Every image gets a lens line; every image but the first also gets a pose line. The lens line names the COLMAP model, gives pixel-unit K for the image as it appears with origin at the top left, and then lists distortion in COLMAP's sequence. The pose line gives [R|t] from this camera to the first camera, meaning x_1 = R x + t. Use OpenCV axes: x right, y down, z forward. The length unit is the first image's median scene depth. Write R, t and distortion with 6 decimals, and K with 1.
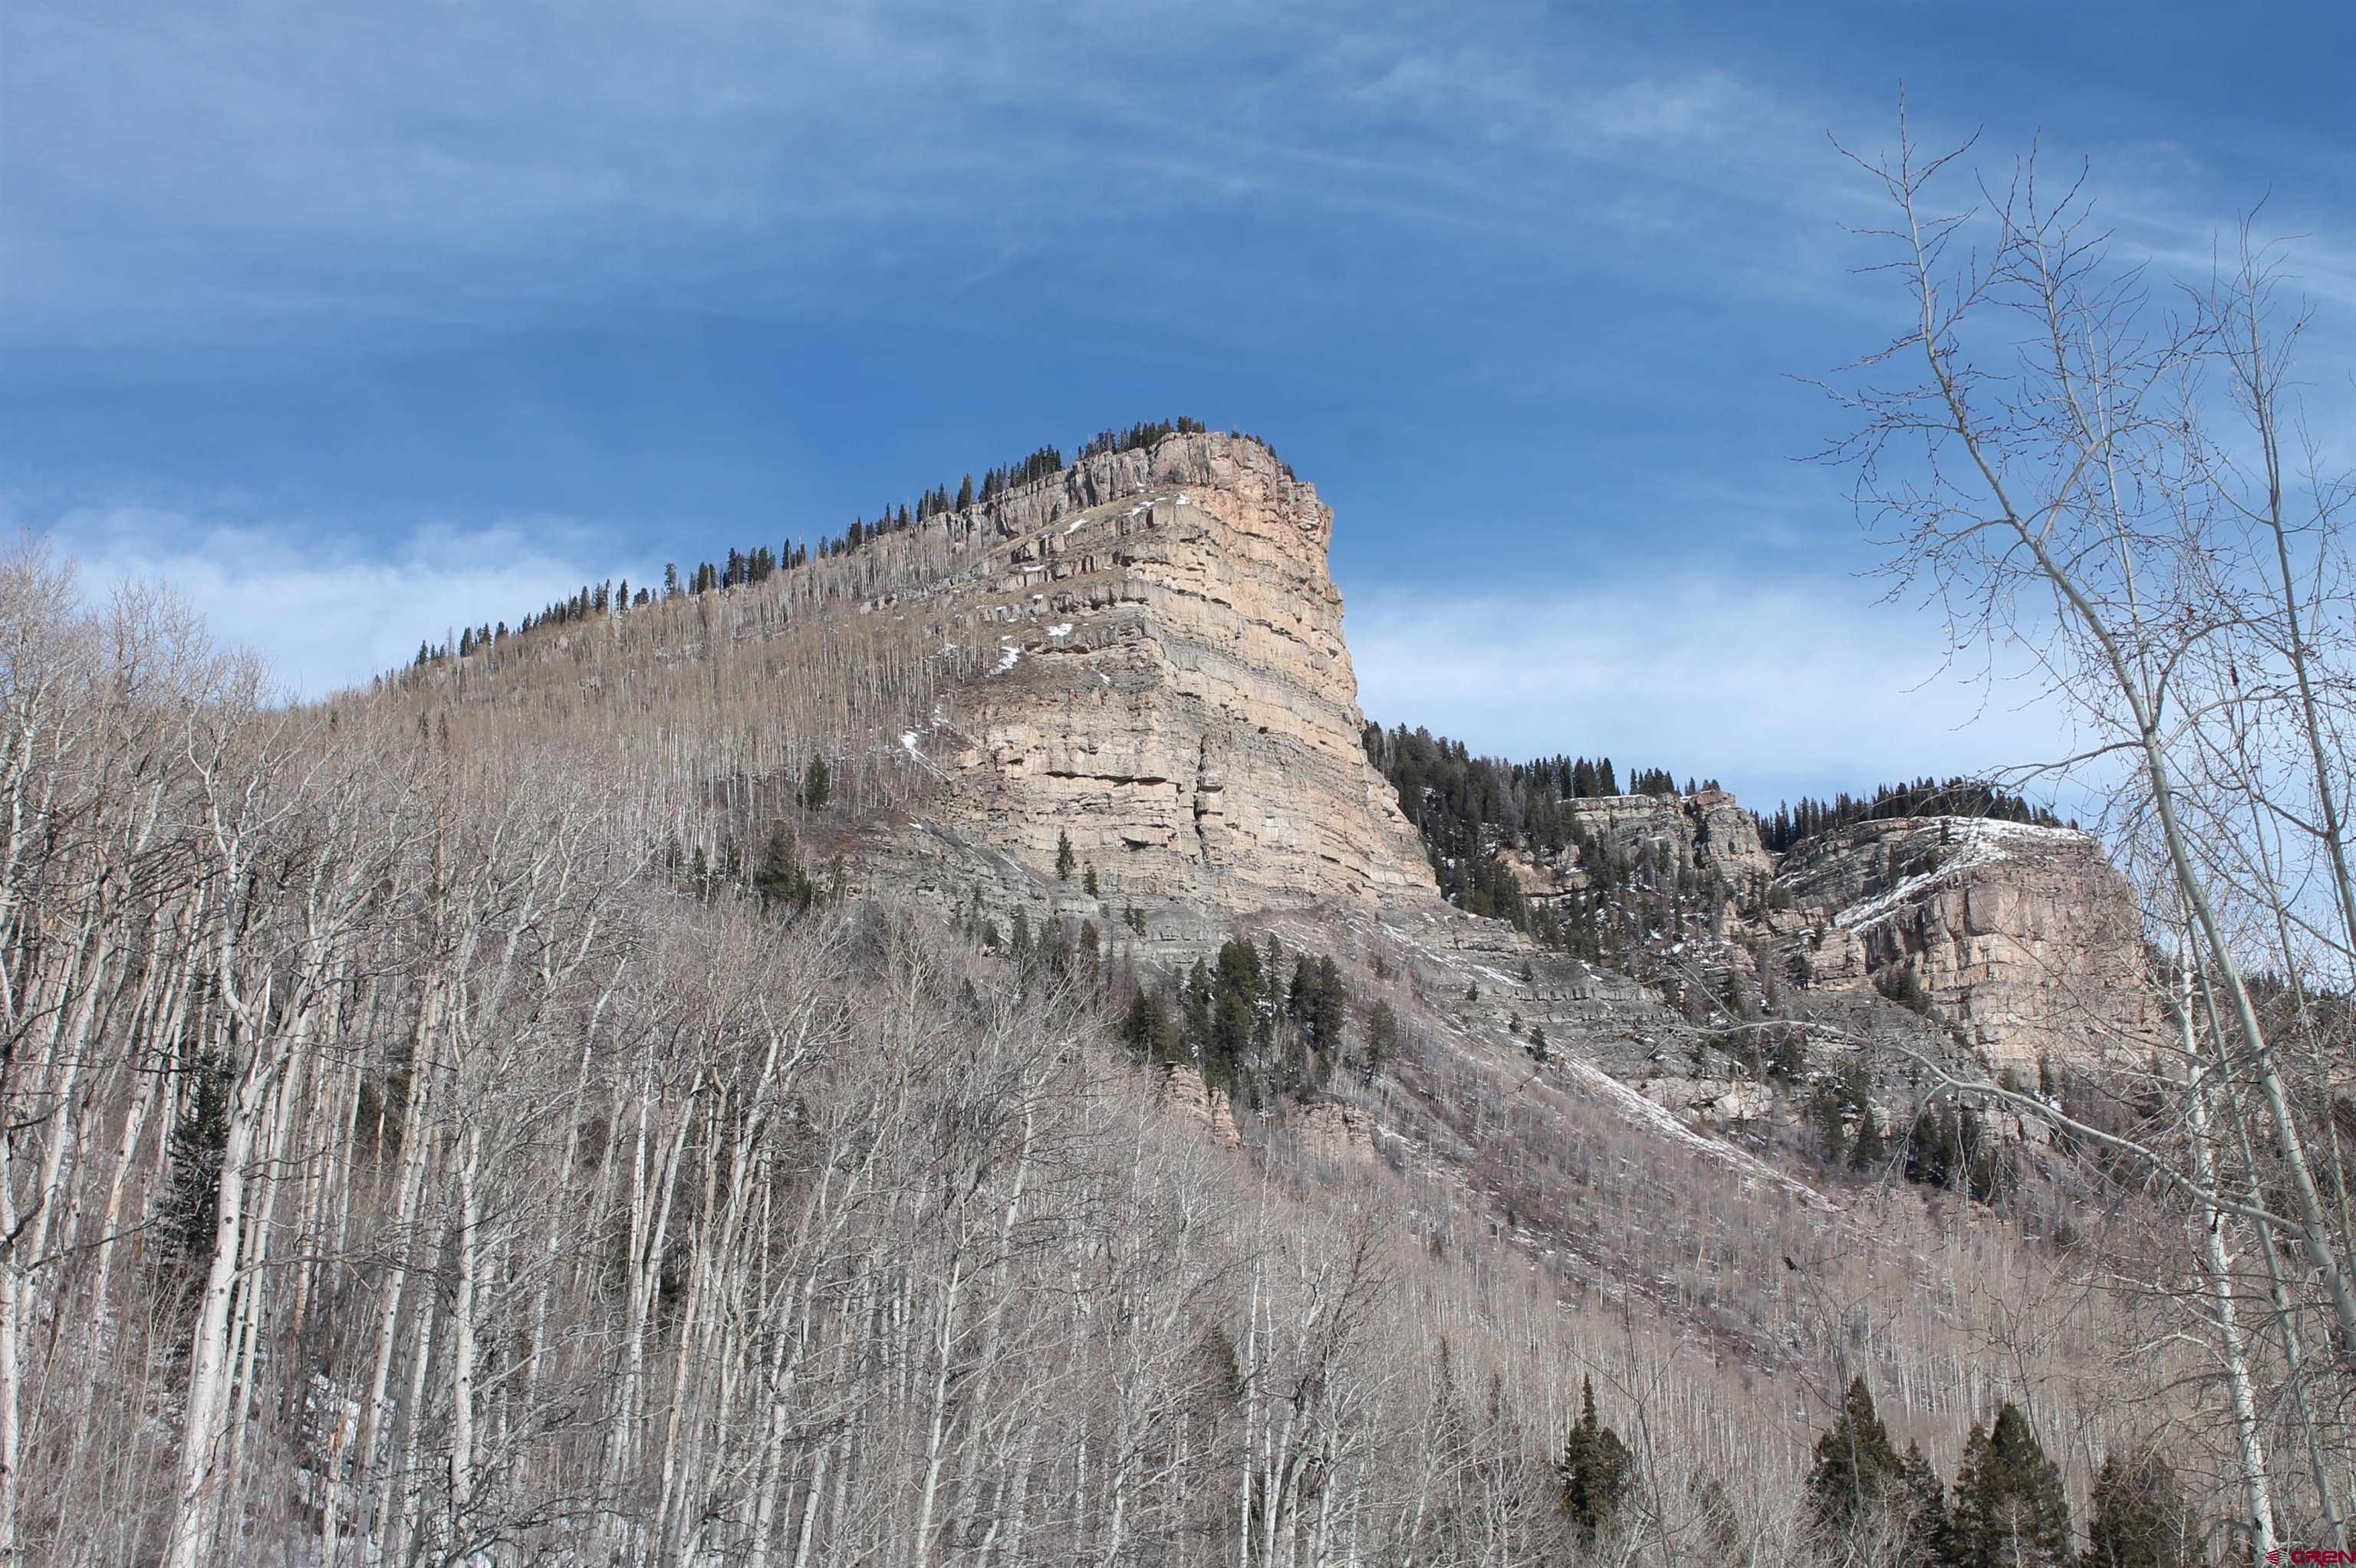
lens RADIAL K [[3411.4, 0, 1170.7], [0, 3411.4, 785.5], [0, 0, 1]] dist [0.005009, 0.077974]
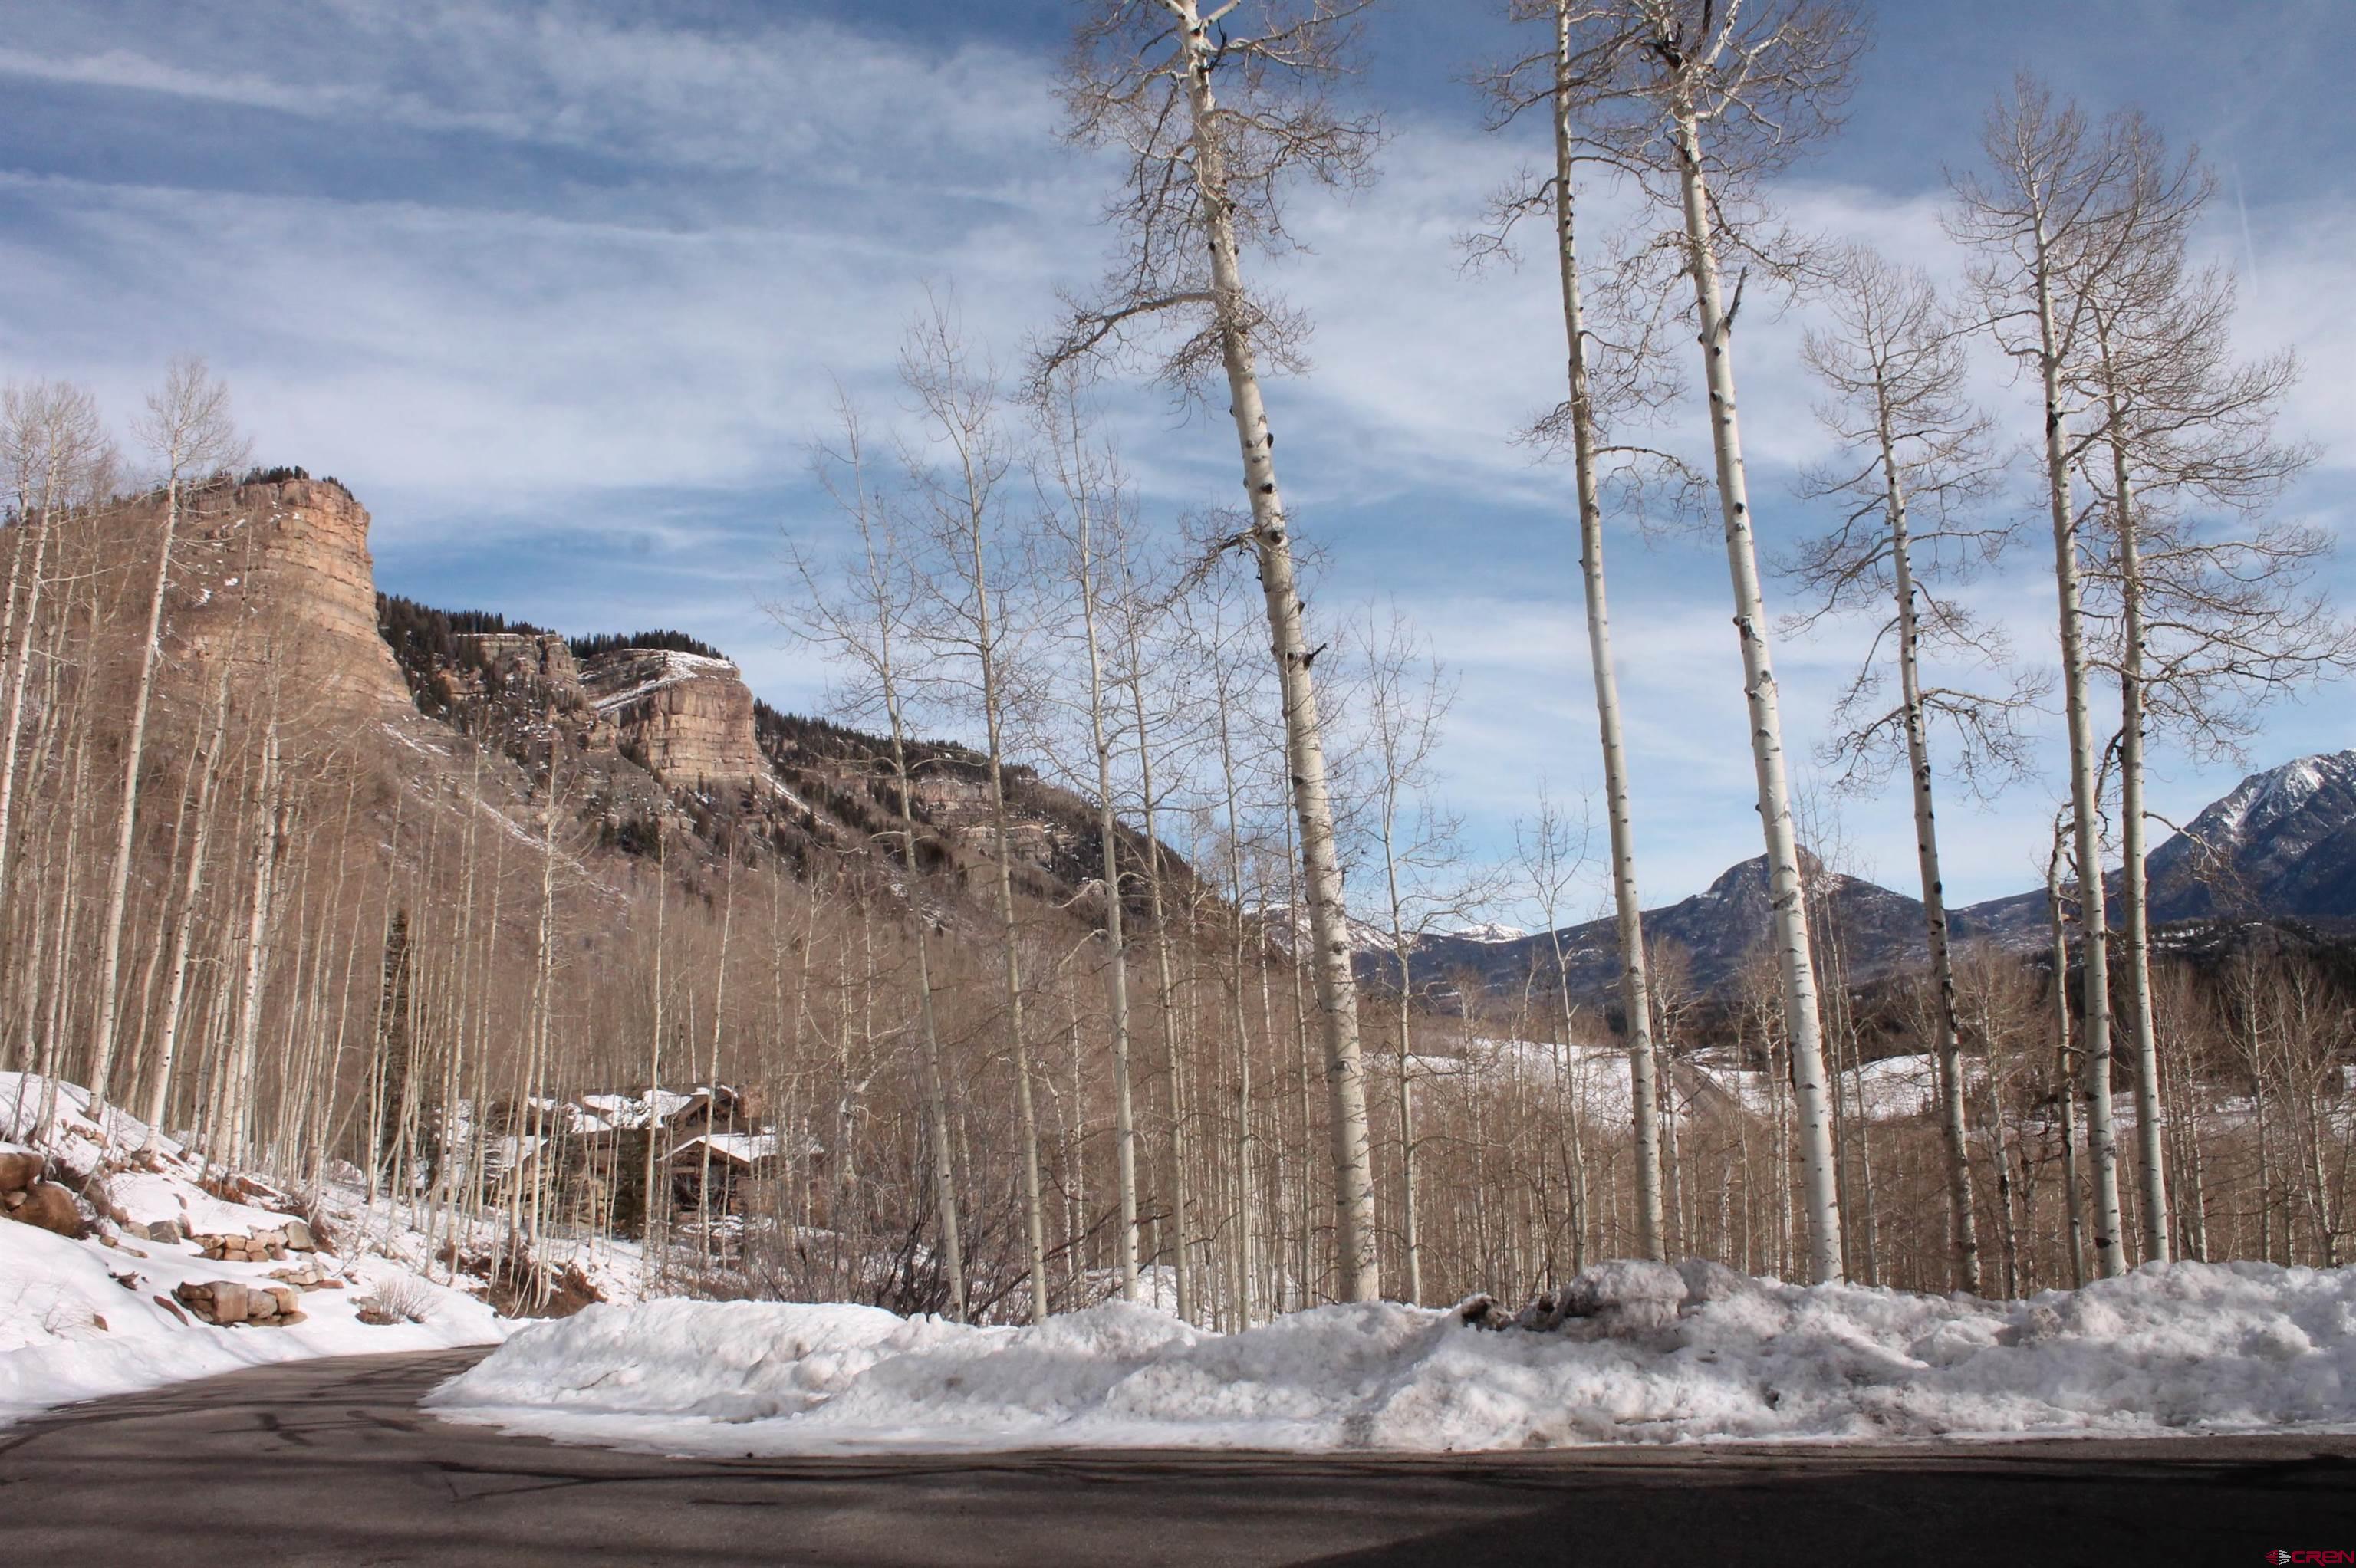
lens RADIAL K [[1992.8, 0, 1158.0], [0, 1992.8, 794.6], [0, 0, 1]] dist [-0.187005, 0.170548]
pose [[0.897184, 0.042799, 0.439579, -0.031394], [-0.104760, 0.987512, 0.117667, -0.101933], [-0.429053, -0.151619, 0.890463, -0.254726]]
